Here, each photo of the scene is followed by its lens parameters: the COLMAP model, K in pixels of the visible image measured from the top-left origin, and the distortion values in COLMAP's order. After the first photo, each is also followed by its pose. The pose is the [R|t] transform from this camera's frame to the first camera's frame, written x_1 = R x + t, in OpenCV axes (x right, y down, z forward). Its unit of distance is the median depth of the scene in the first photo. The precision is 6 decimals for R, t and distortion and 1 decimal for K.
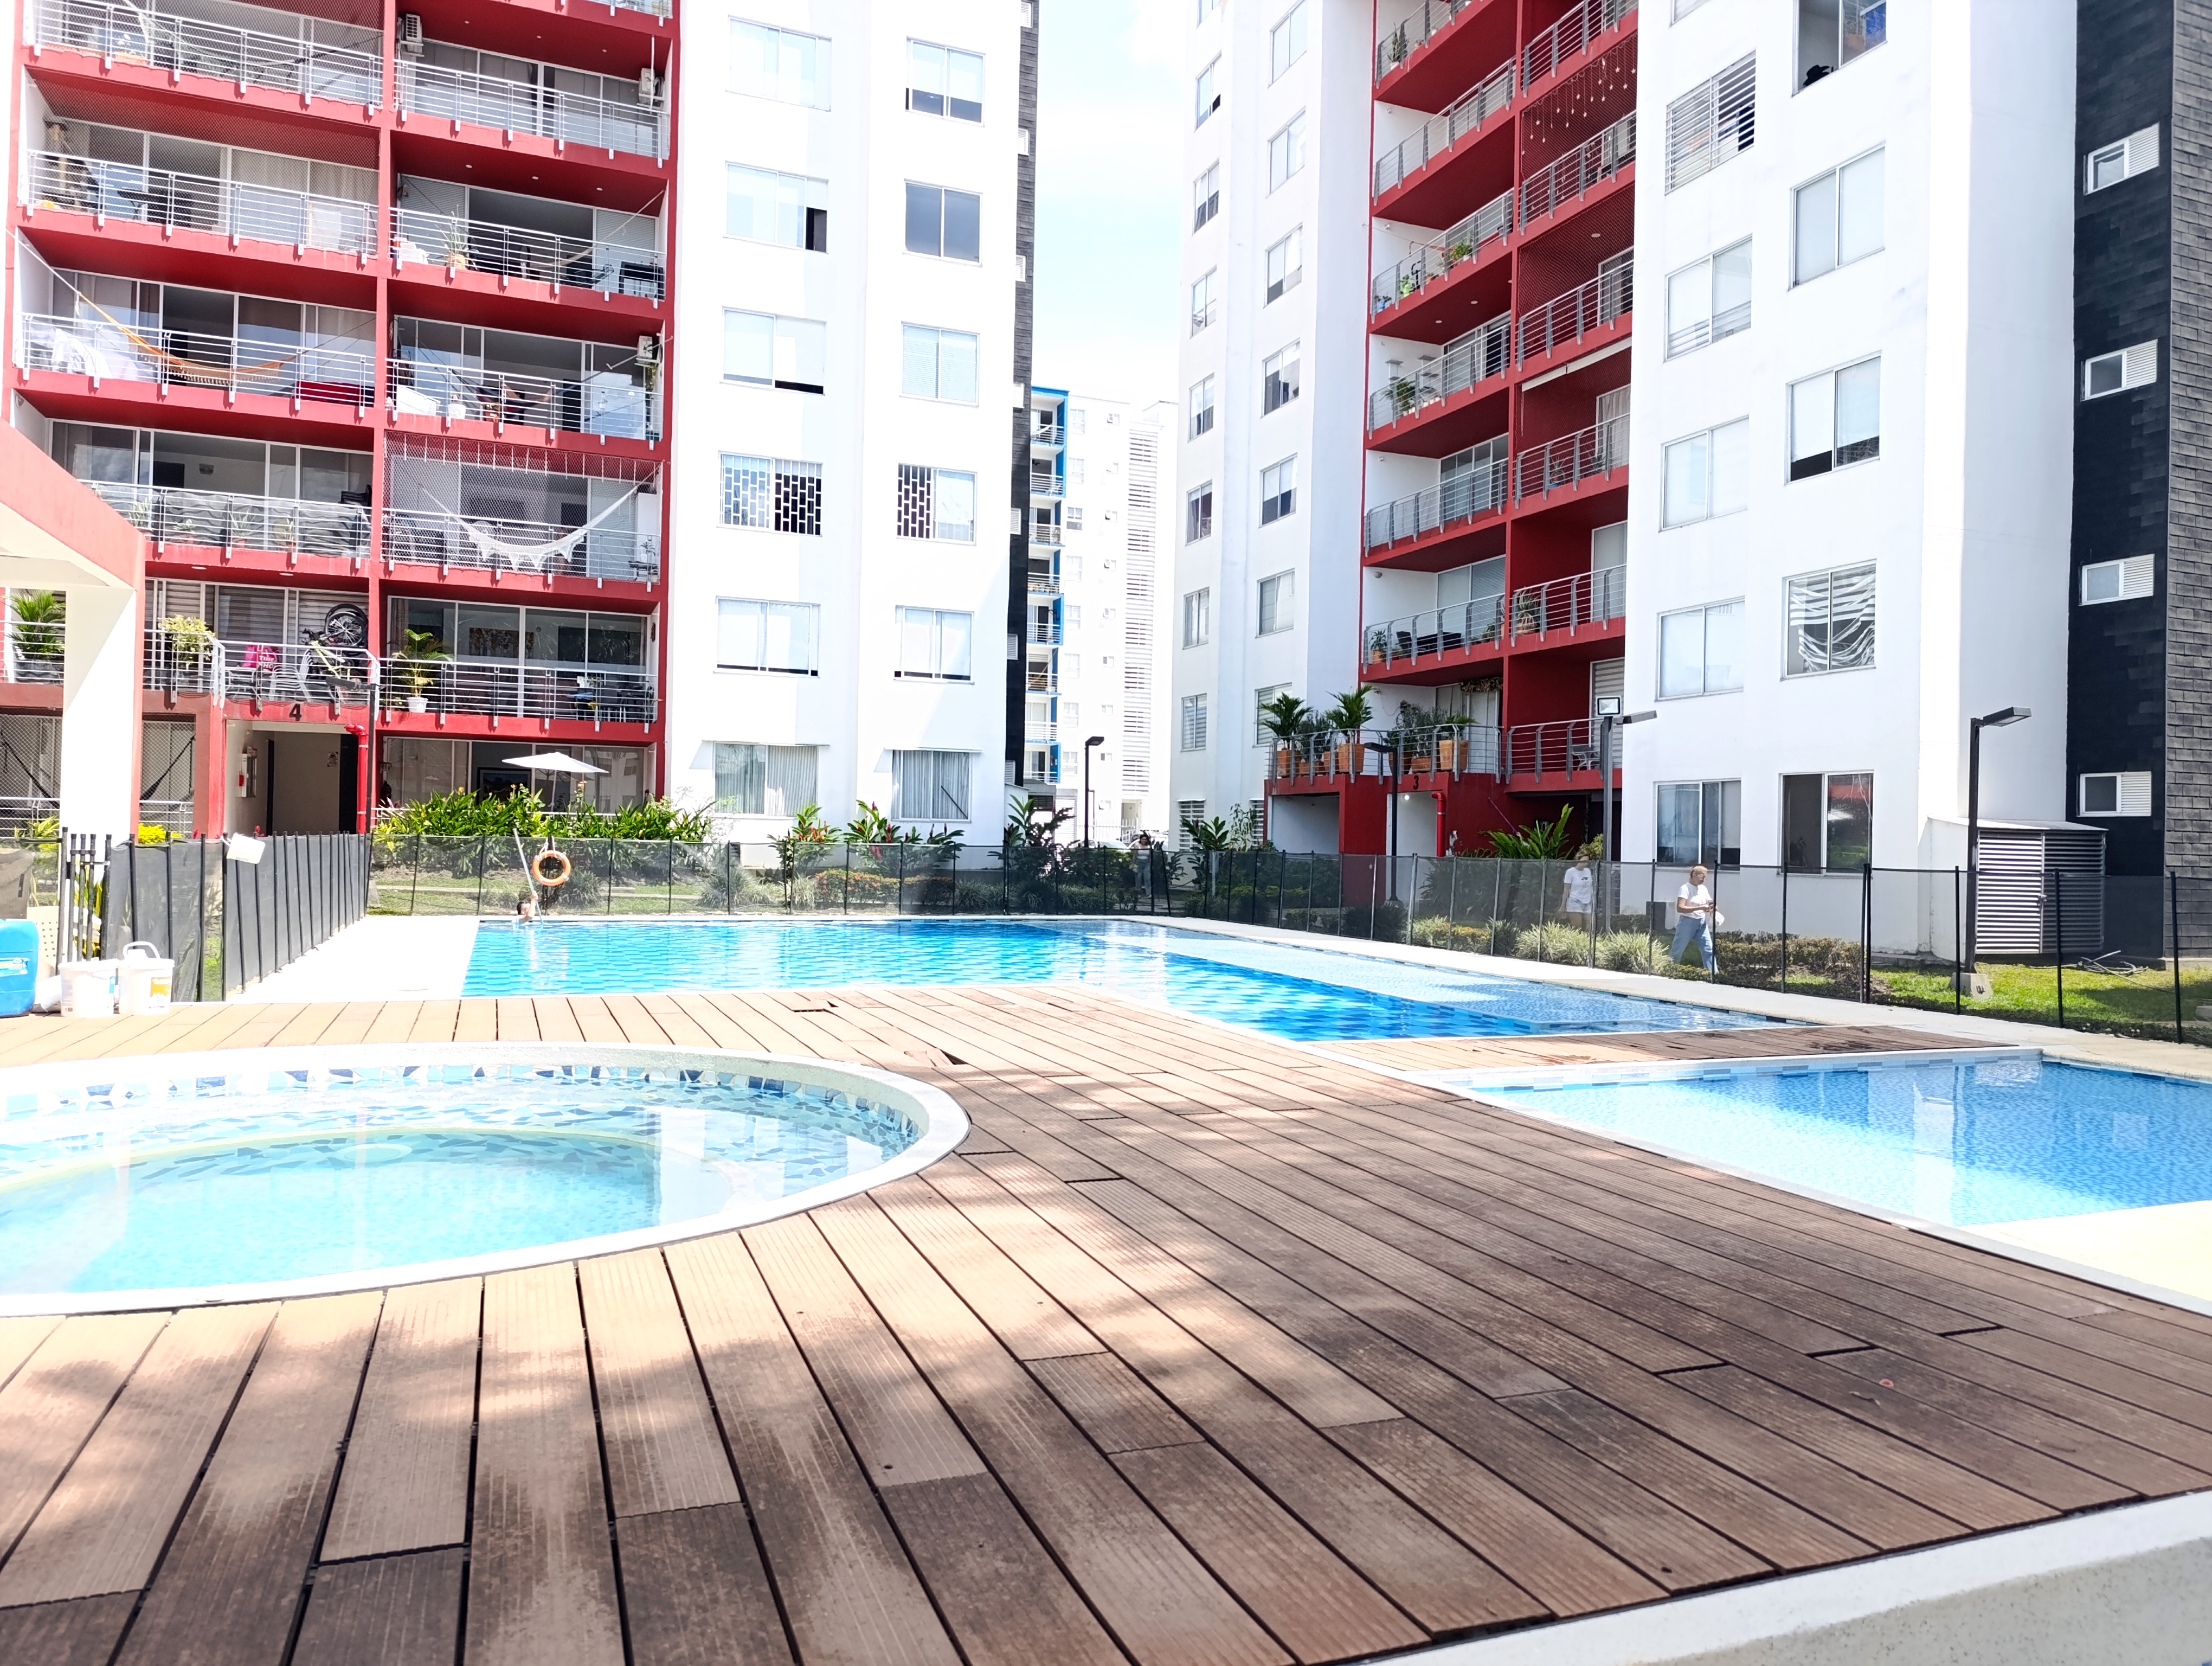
lens RADIAL K [[1508.2, 0, 1112.0], [0, 1508.2, 843.8], [0, 0, 1]] dist [0.002856, -0.030117]
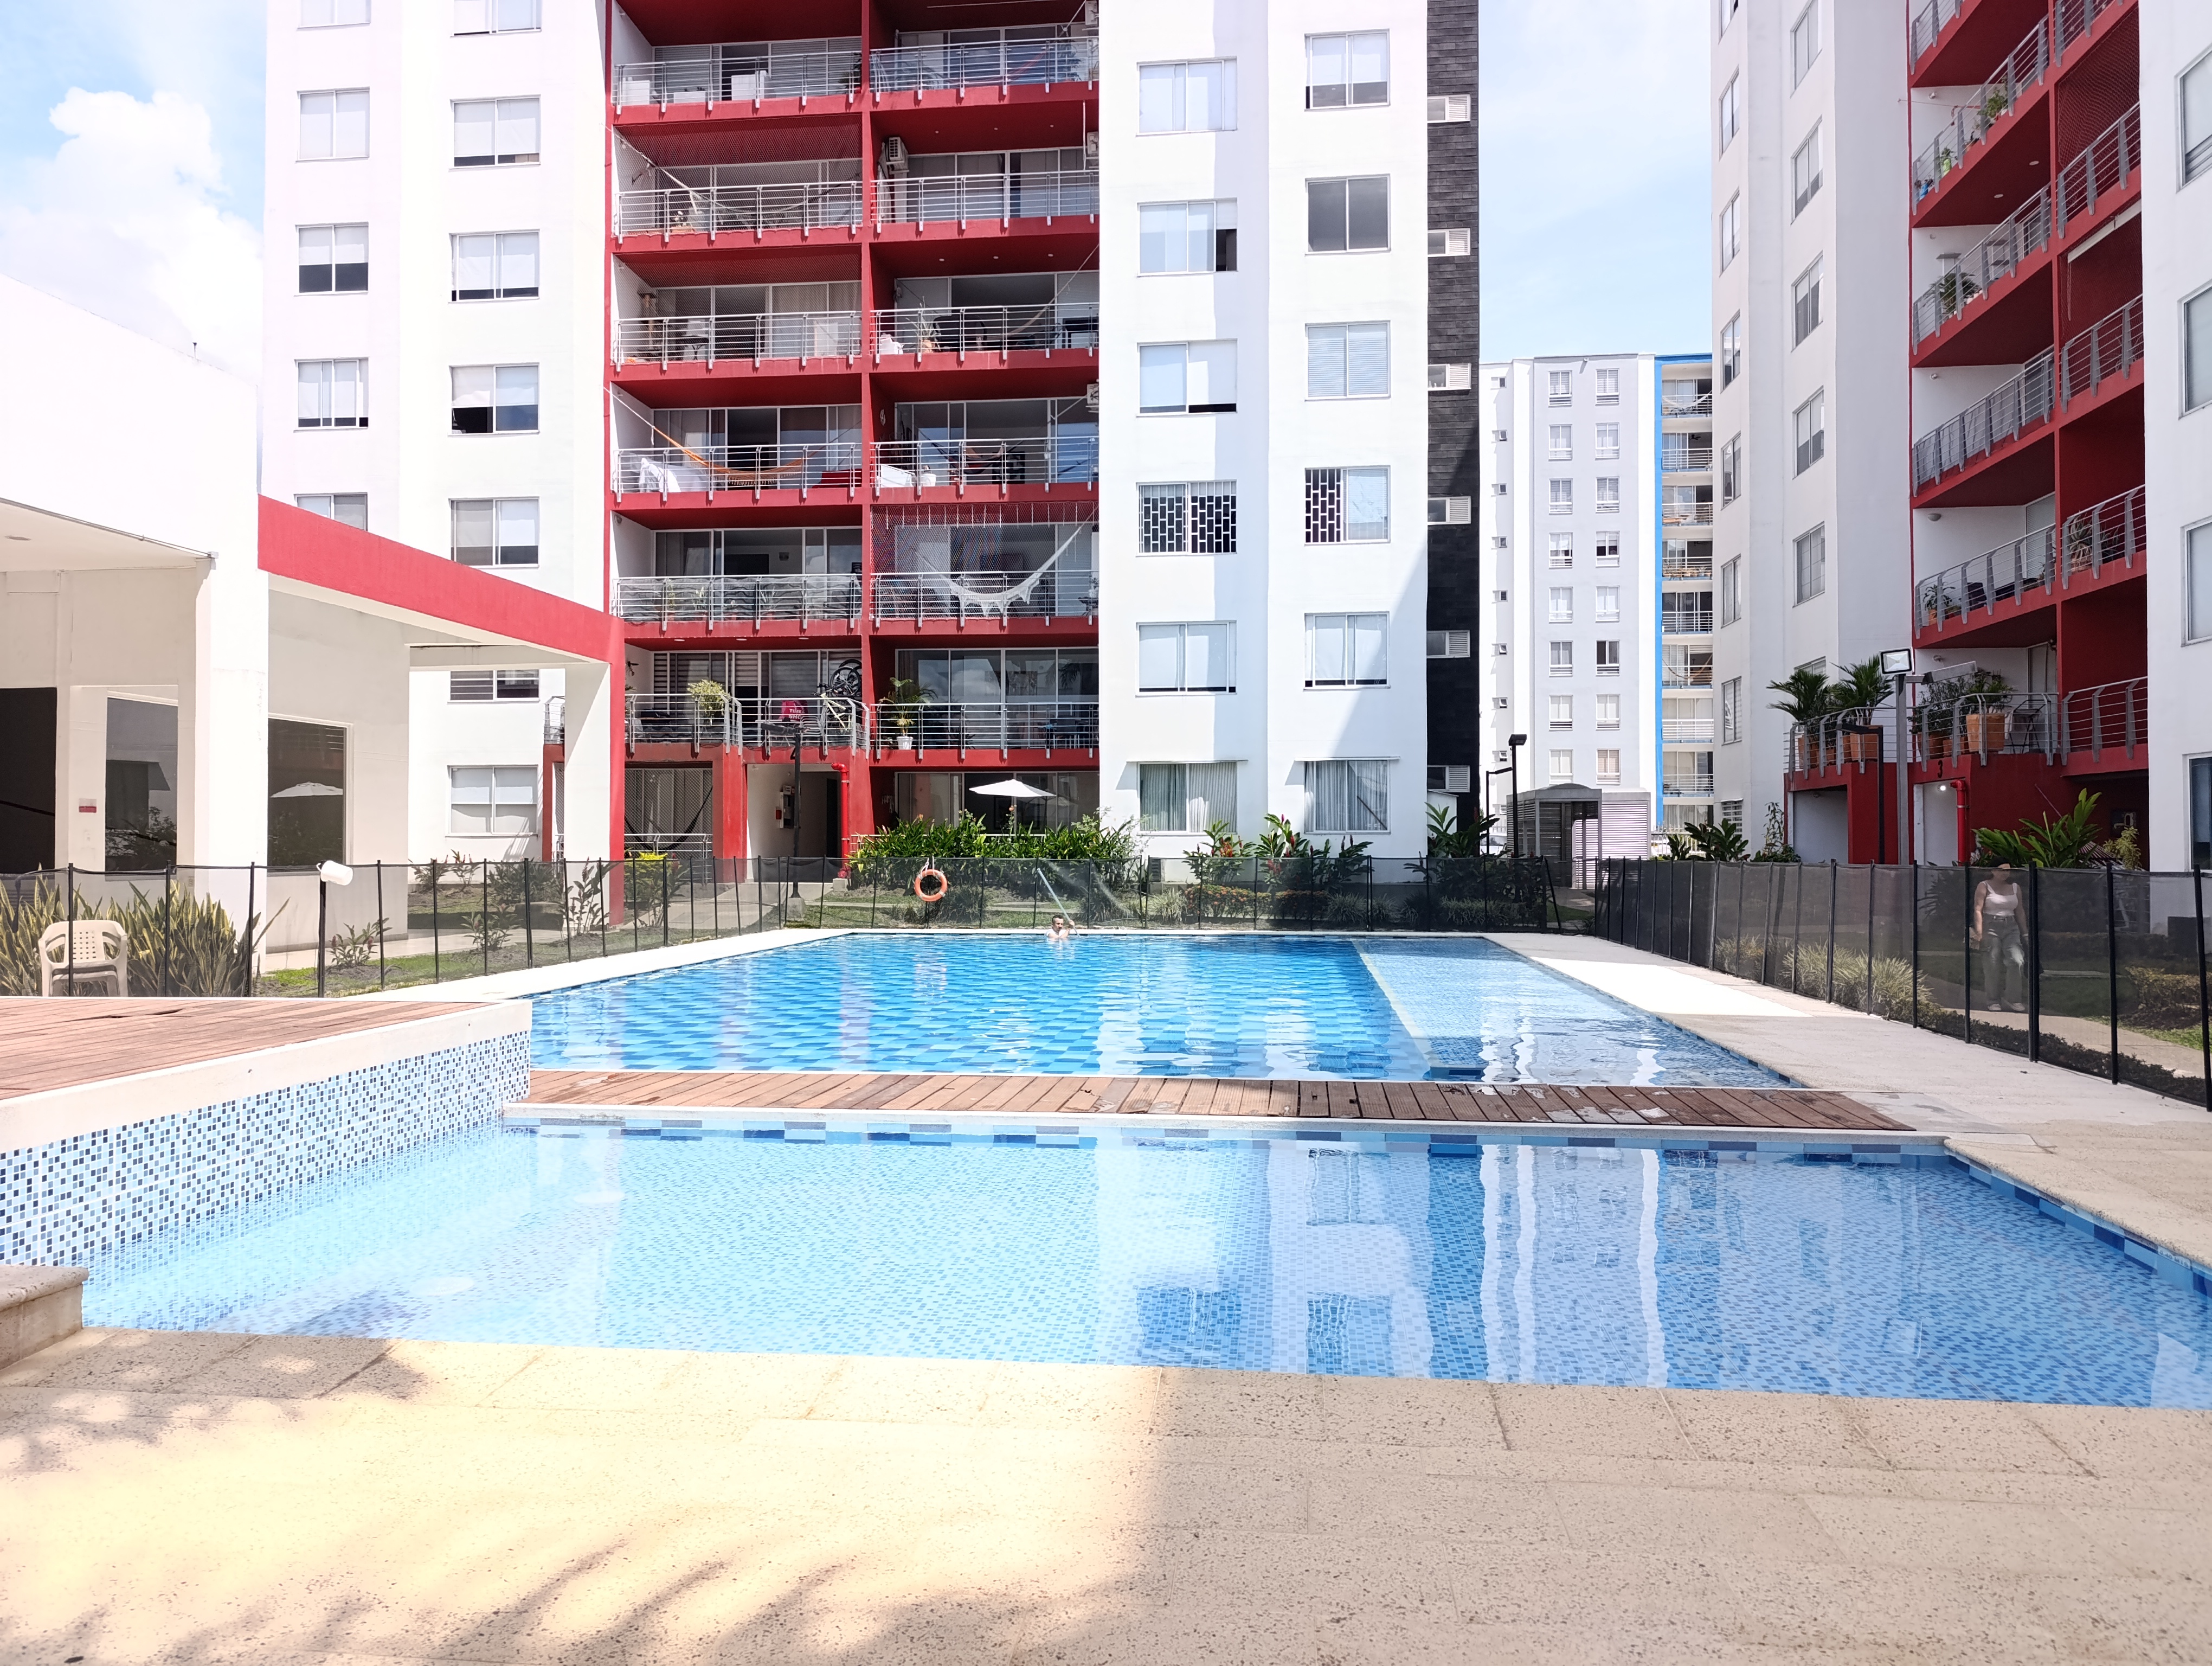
lens RADIAL K [[1508.2, 0, 1097.9], [0, 1508.2, 840.9], [0, 0, 1]] dist [0.002856, -0.030117]
pose [[0.869640, -0.024627, -0.493072, 0.218811], [0.018076, 0.999674, -0.018049, 0.004396], [0.493356, 0.006783, 0.869801, 0.083702]]
